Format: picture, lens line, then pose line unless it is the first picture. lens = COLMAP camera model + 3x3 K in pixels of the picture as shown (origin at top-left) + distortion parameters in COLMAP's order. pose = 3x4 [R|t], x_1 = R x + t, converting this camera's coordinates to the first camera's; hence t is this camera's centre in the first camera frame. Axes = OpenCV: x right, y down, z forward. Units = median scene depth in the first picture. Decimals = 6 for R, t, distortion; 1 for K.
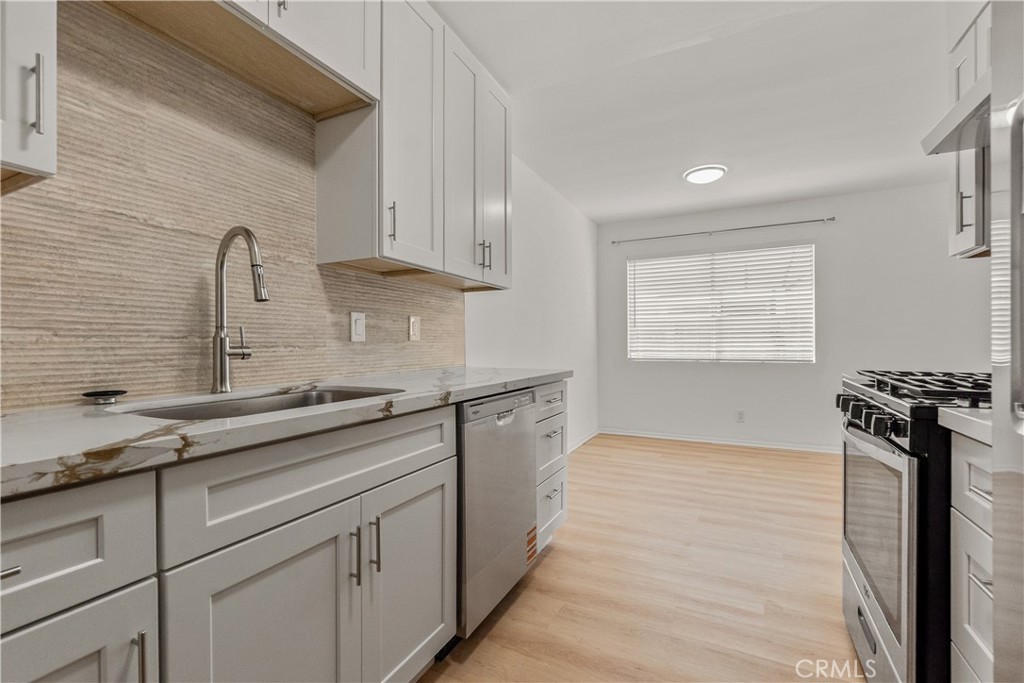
lens RADIAL K [[448.6, 0, 513.7], [0, 448.6, 345.7], [0, 0, 1]] dist [-0.001747, -0.000160]
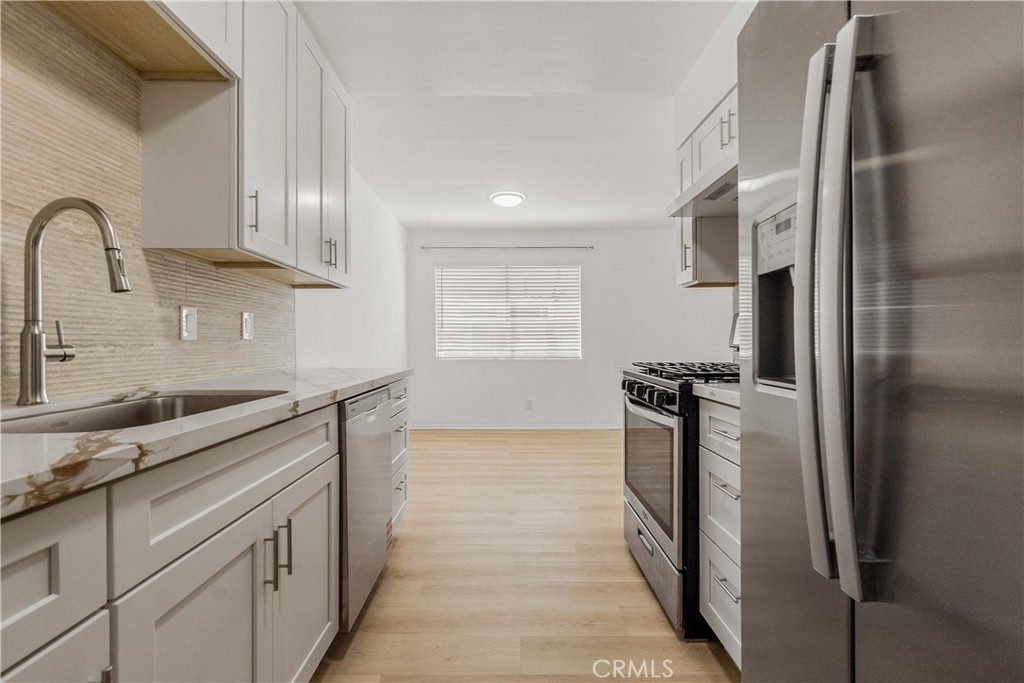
lens RADIAL K [[441.1, 0, 512.0], [0, 441.1, 341.5], [0, 0, 1]] dist [-0.001228, 0.000145]
pose [[0.887607, 0.004589, 0.460579, -0.221588], [-0.000393, 0.999958, -0.009205, 0.001403], [-0.460602, 0.007989, 0.887571, -0.059468]]
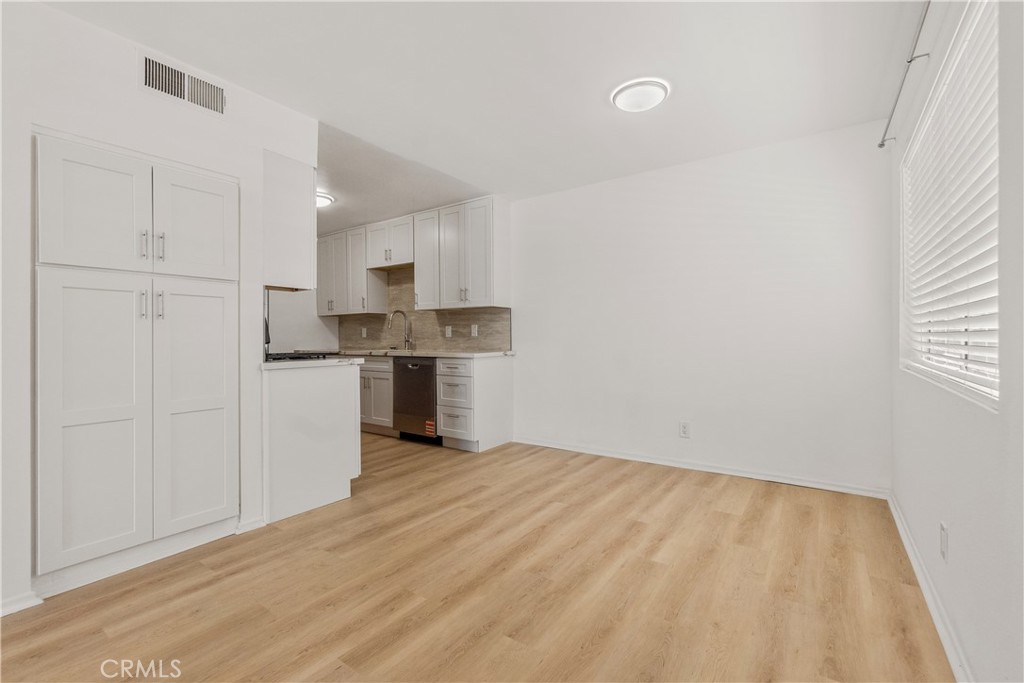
lens RADIAL K [[441.1, 0, 512.0], [0, 441.1, 341.5], [0, 0, 1]] dist [-0.001228, 0.000145]
pose [[-0.143020, 0.013190, -0.989632, 2.652358], [0.001692, 0.999913, 0.013082, -0.019063], [0.989718, 0.000197, -0.143029, 2.109028]]
